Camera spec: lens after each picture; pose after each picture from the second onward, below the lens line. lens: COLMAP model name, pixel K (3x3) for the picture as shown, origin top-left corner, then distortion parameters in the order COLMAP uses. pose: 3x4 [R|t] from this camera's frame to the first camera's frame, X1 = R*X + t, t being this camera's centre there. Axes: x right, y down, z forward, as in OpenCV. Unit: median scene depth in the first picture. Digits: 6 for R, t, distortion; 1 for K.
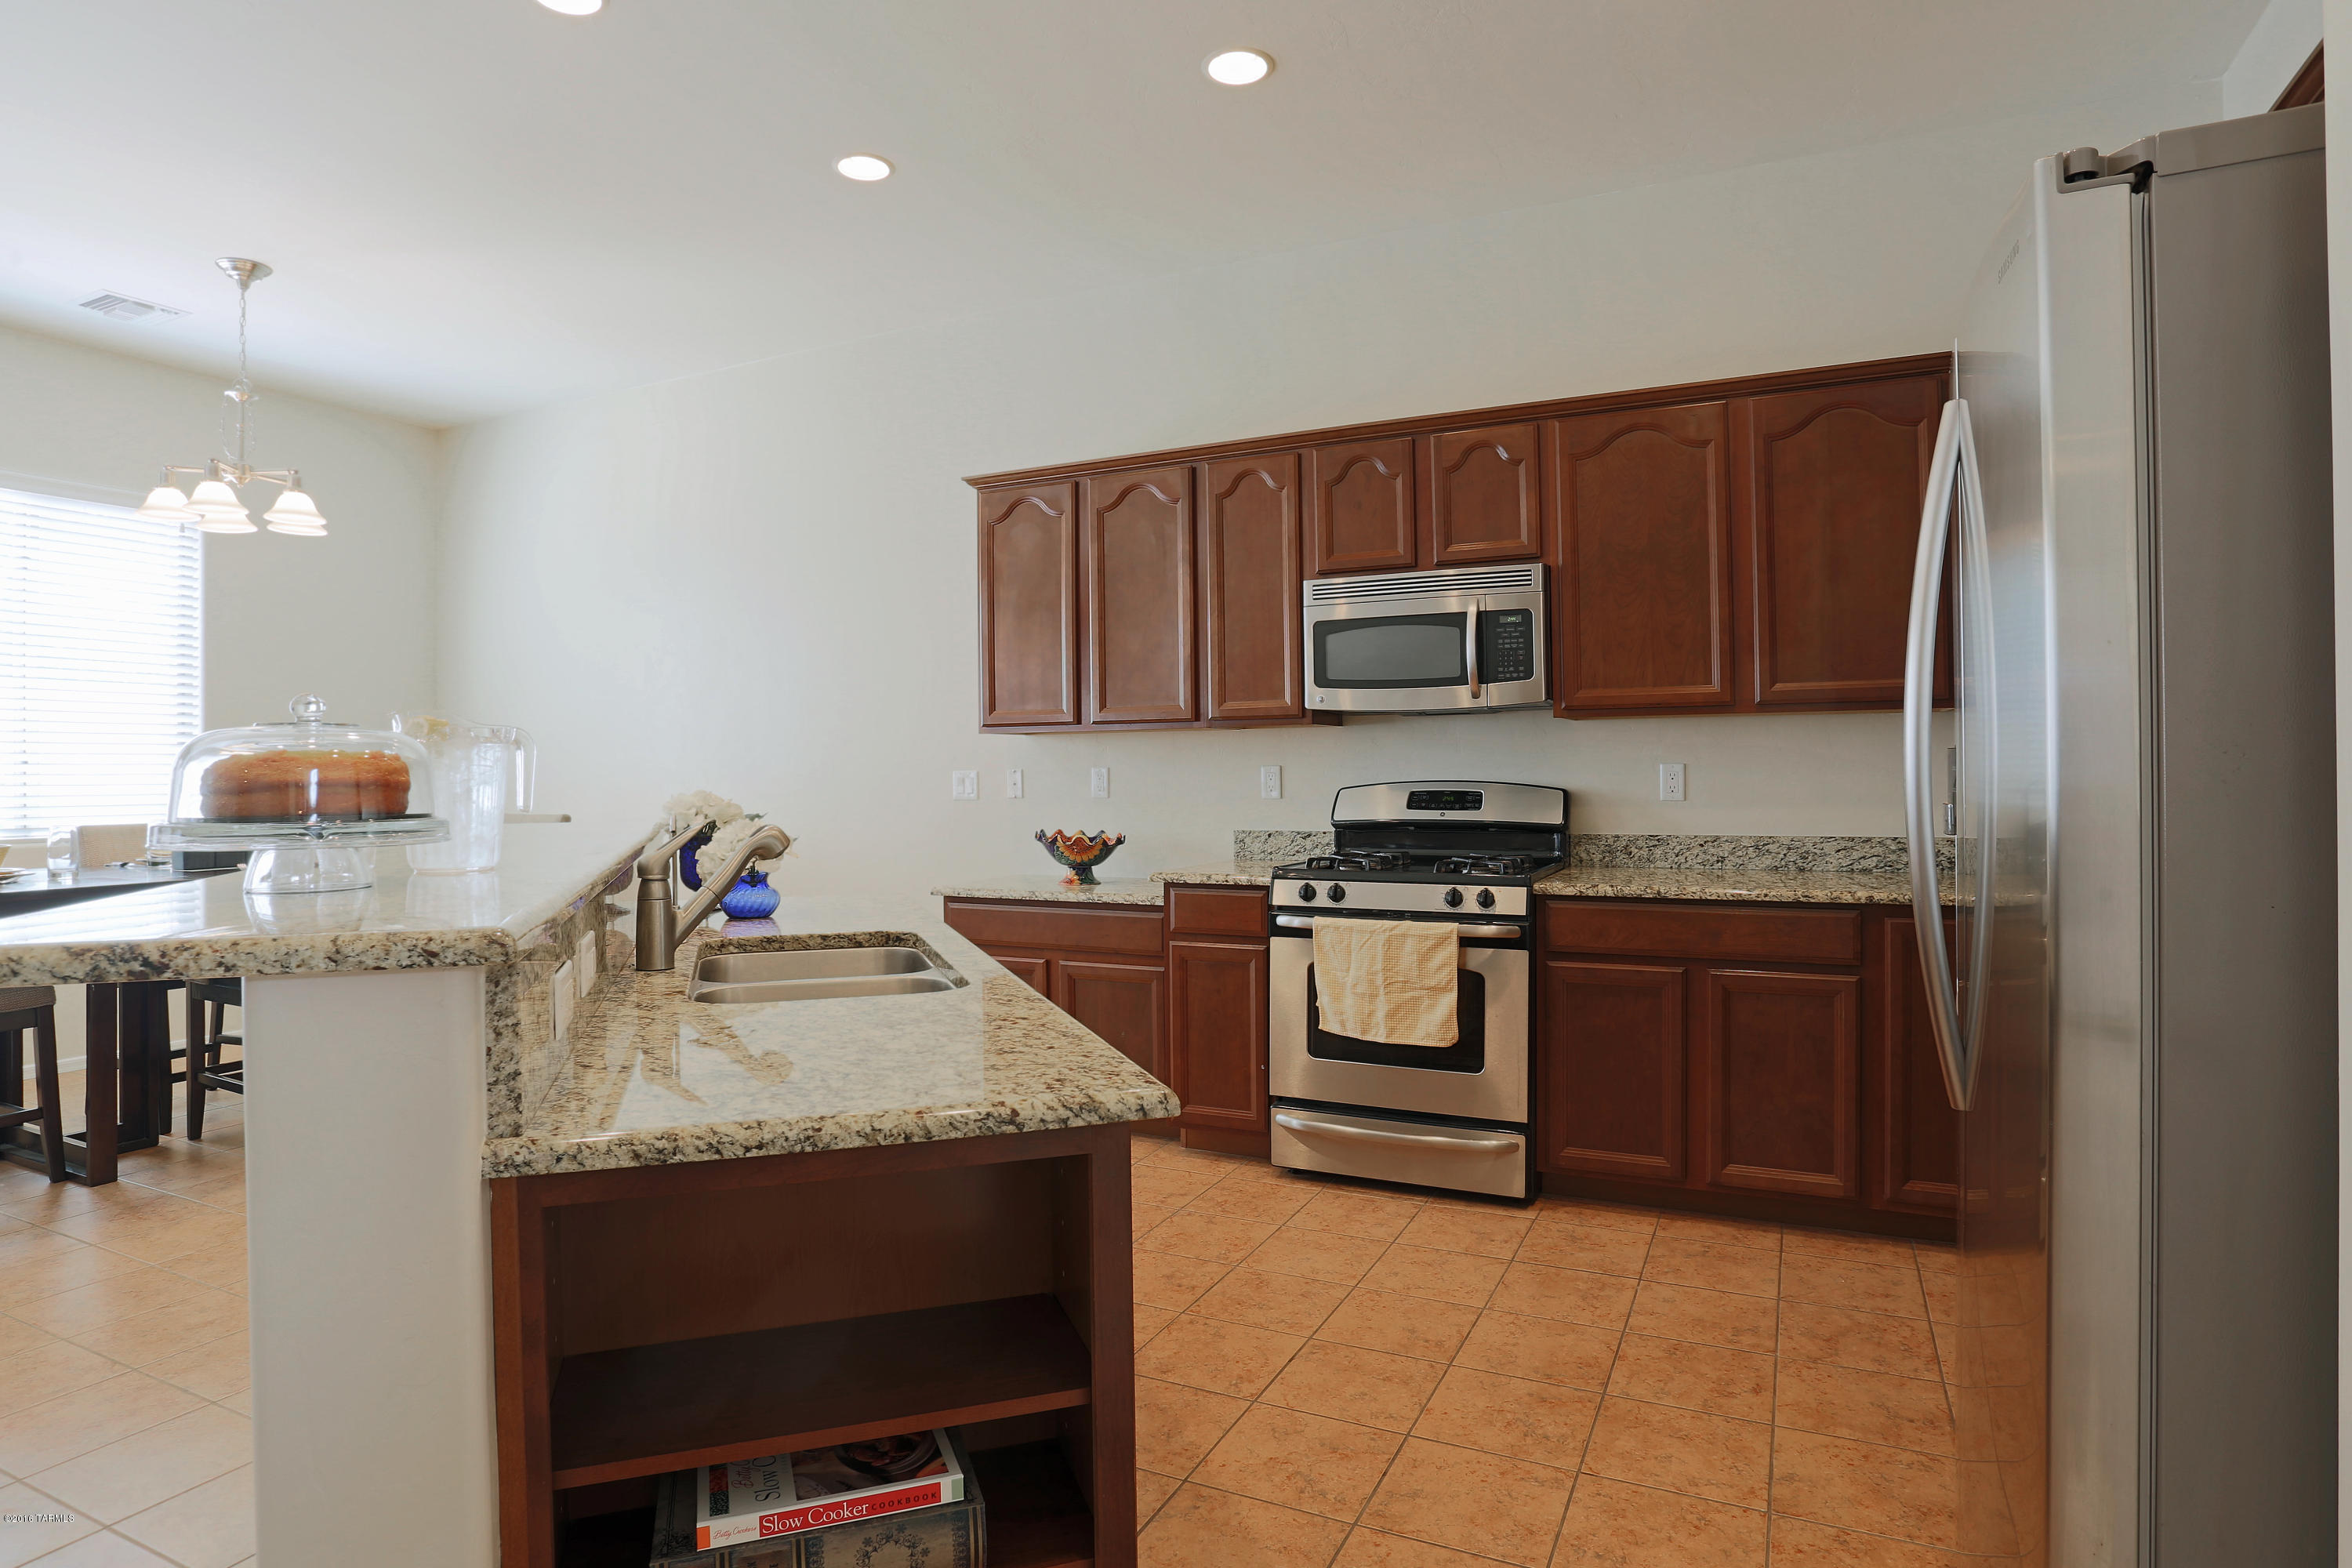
lens RADIAL K [[1258.9, 0, 1166.3], [0, 1258.9, 773.0], [0, 0, 1]] dist [-0.050688, 0.019338]
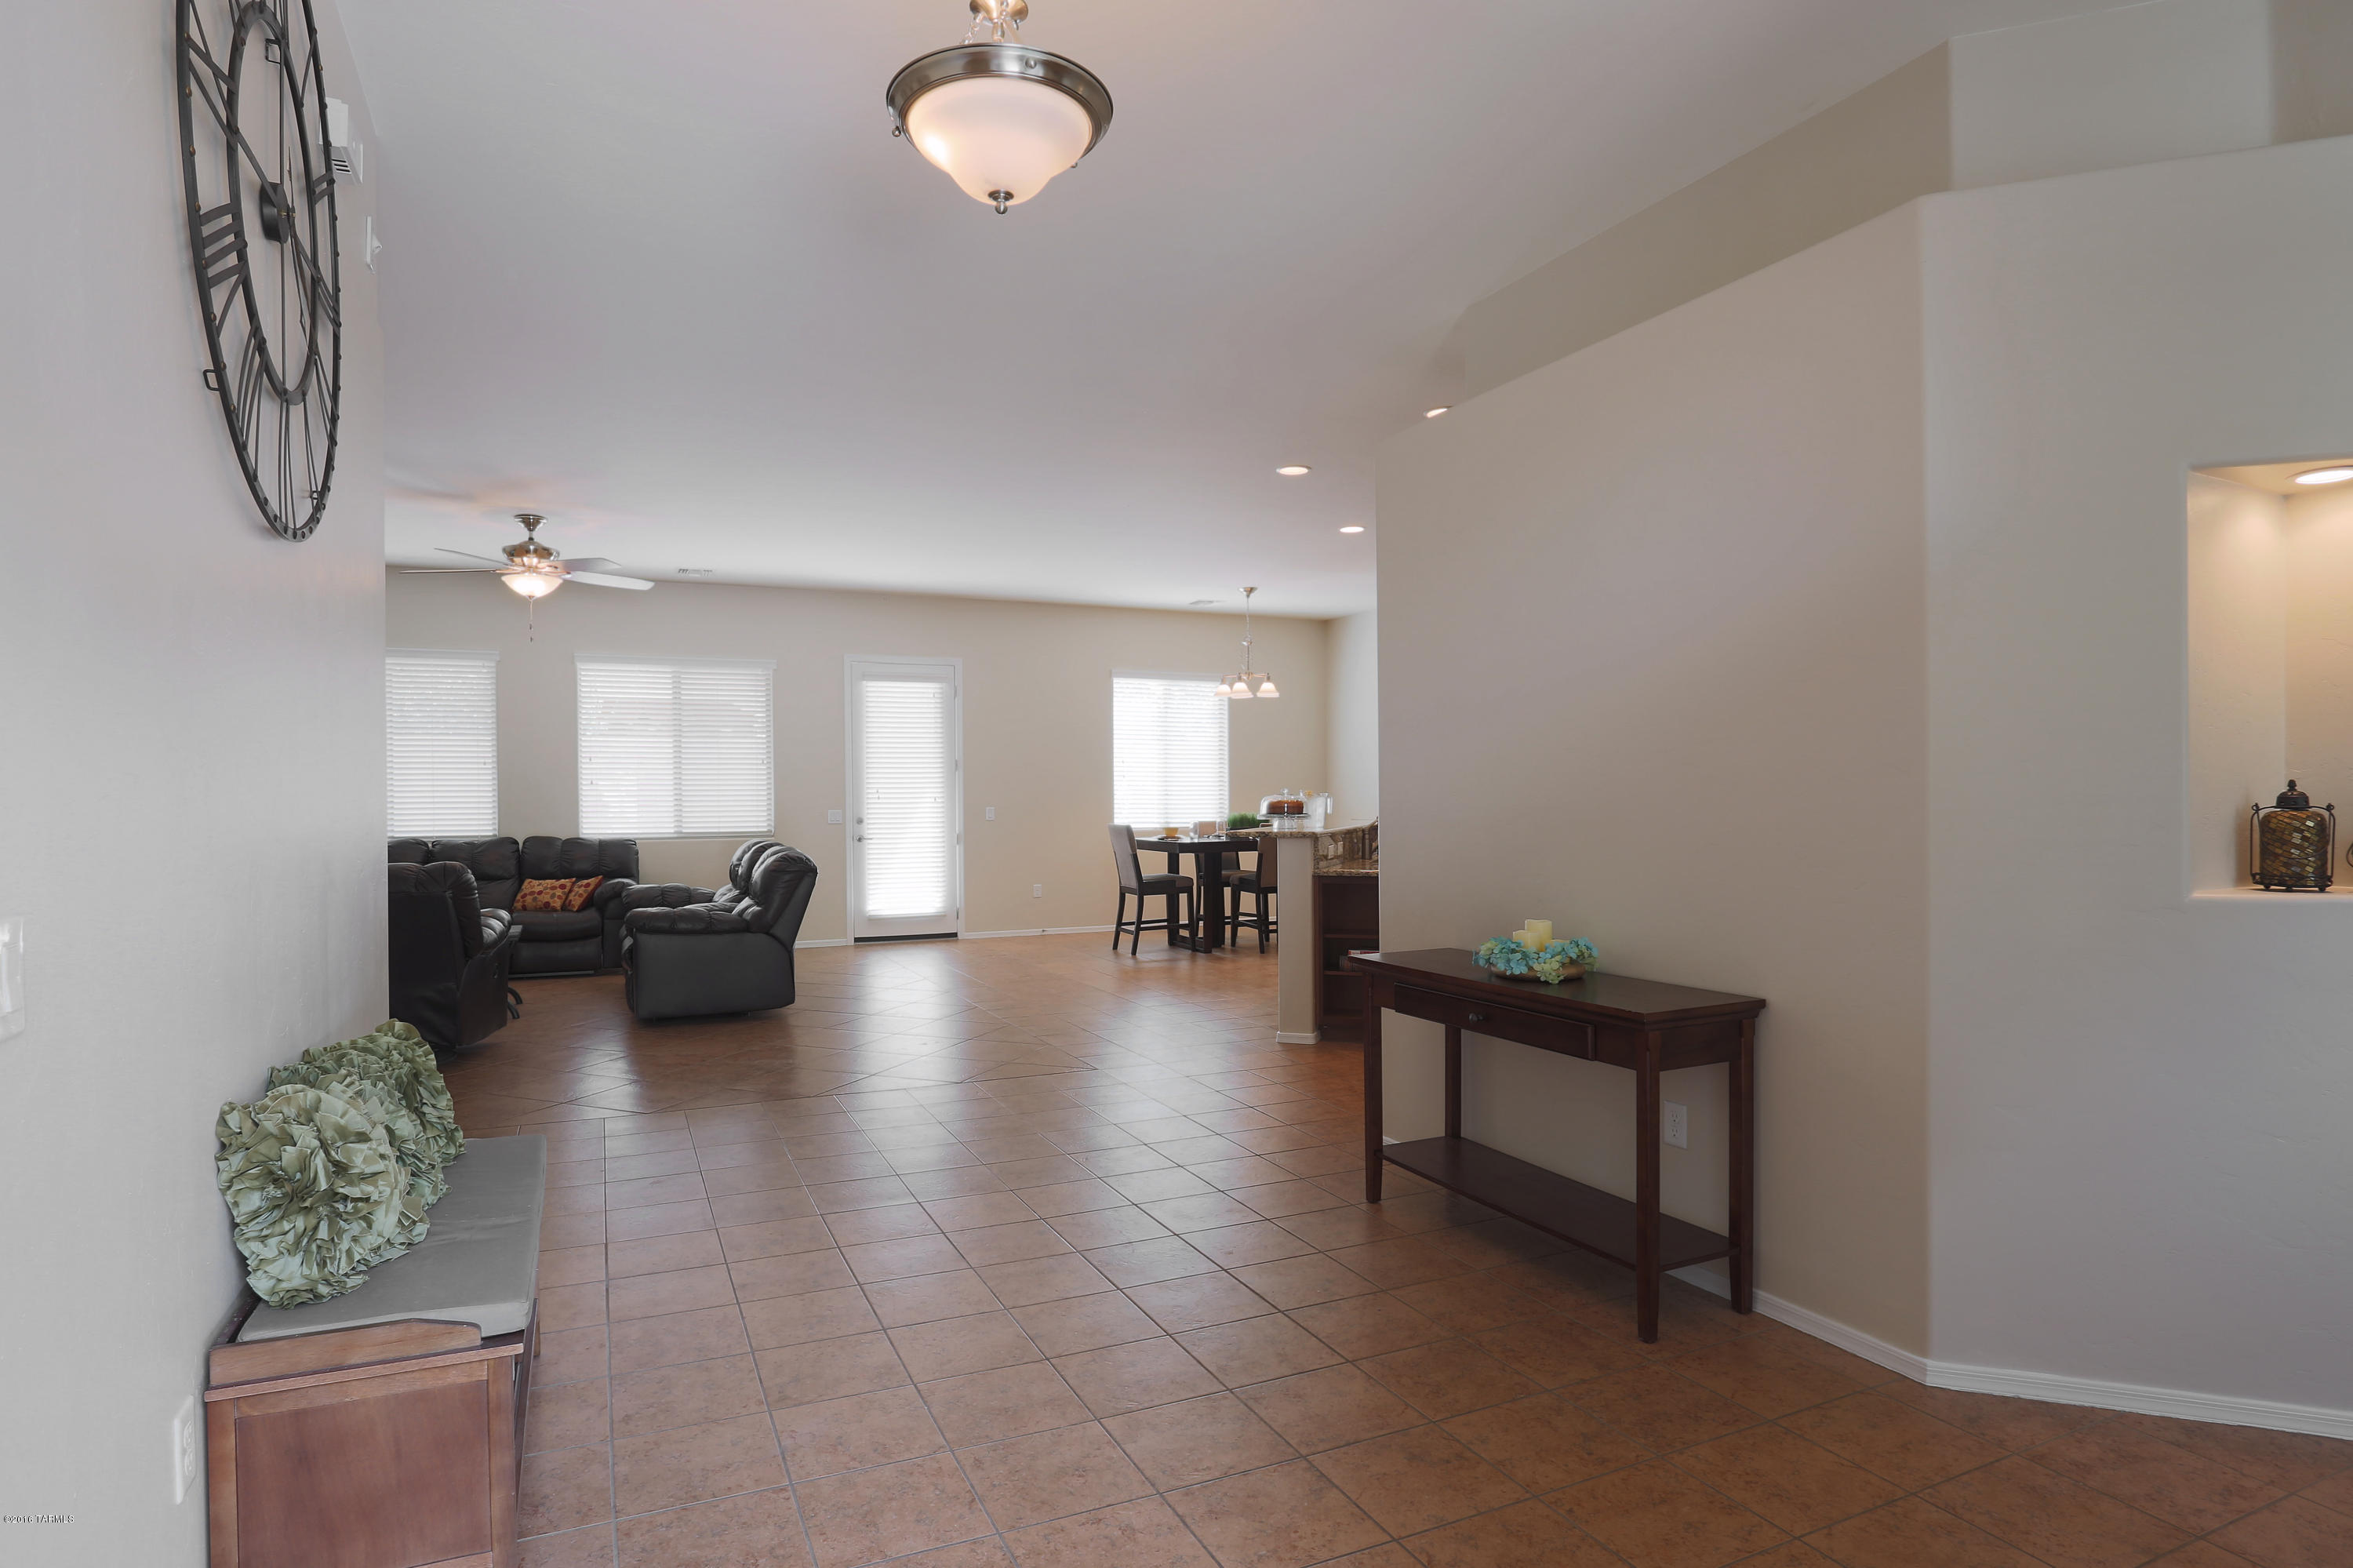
lens RADIAL K [[1259.5, 0, 1166.8], [0, 1259.5, 773.0], [0, 0, 1]] dist [-0.050688, 0.019338]
pose [[0.781861, -0.009261, -0.623384, 0.933451], [0.000383, 0.999897, -0.014375, -0.024286], [0.623453, 0.011000, 0.781784, -1.454777]]
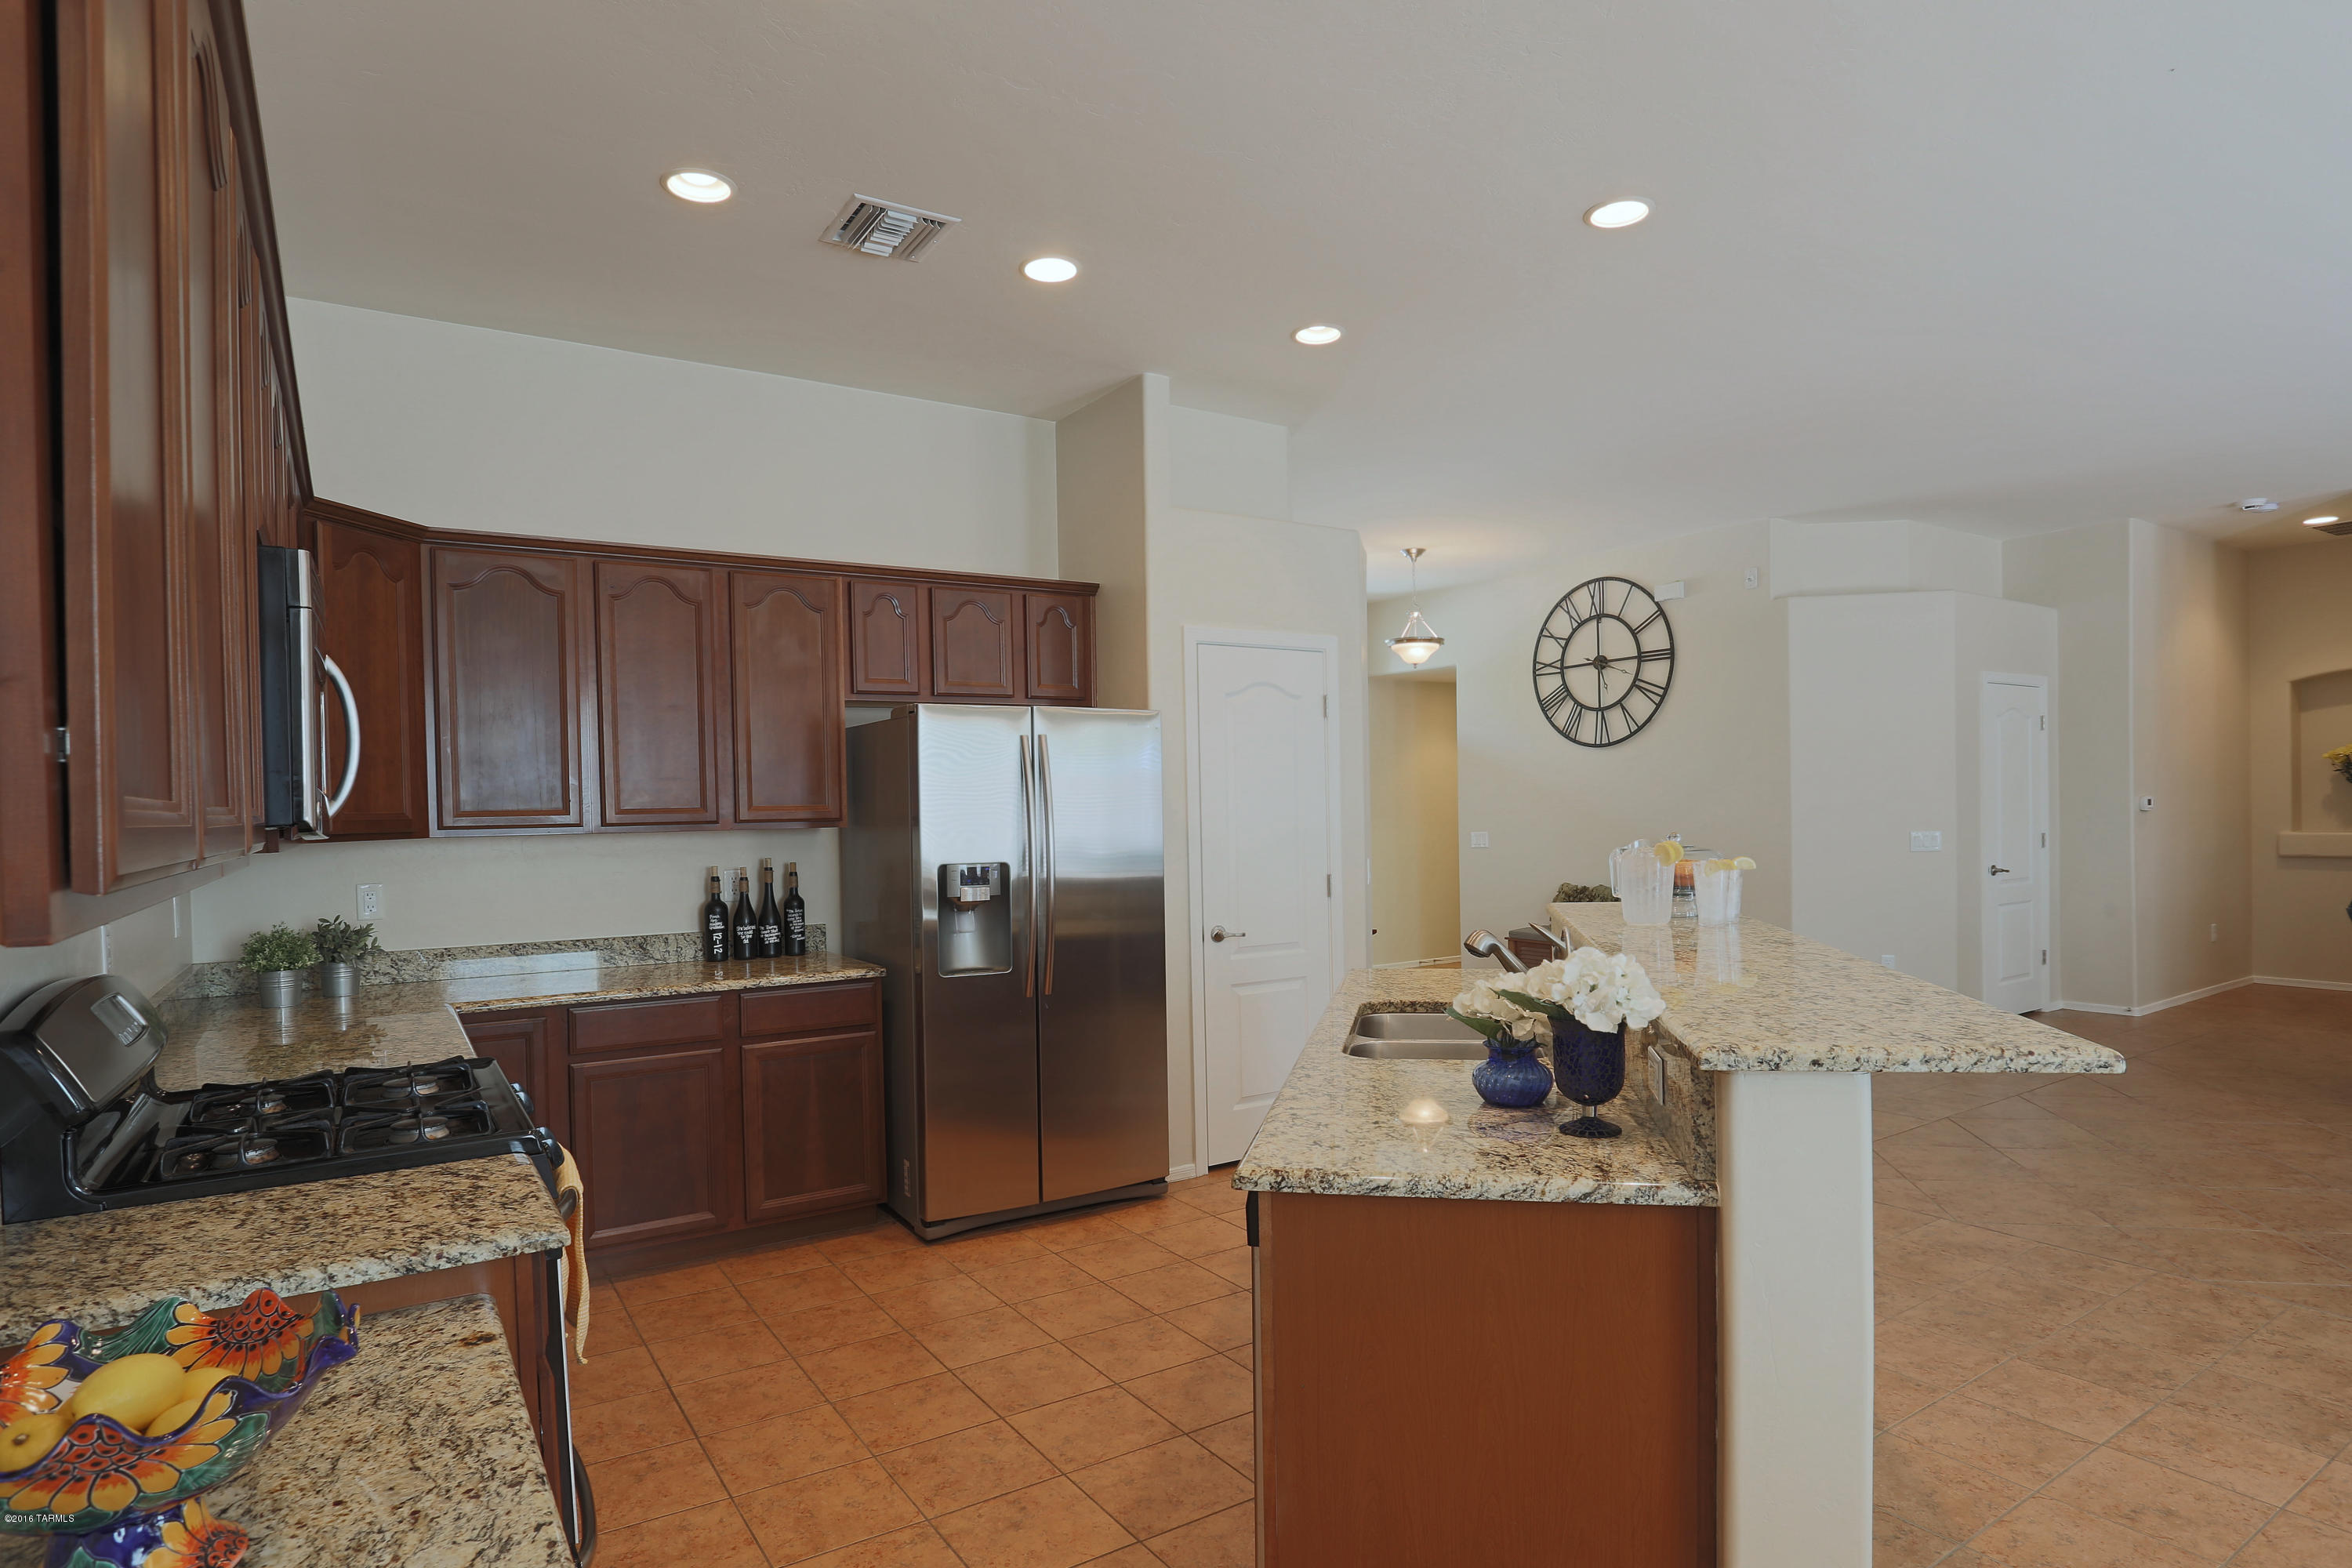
lens RADIAL K [[1240.4, 0, 1177.5], [0, 1240.4, 823.5], [0, 0, 1]] dist [-0.042096, 0.001545]
pose [[-0.857182, 0.017971, 0.514700, -0.507638], [0.028066, 0.999536, 0.011843, -0.061543], [-0.514248, 0.024597, -0.857289, 1.619035]]
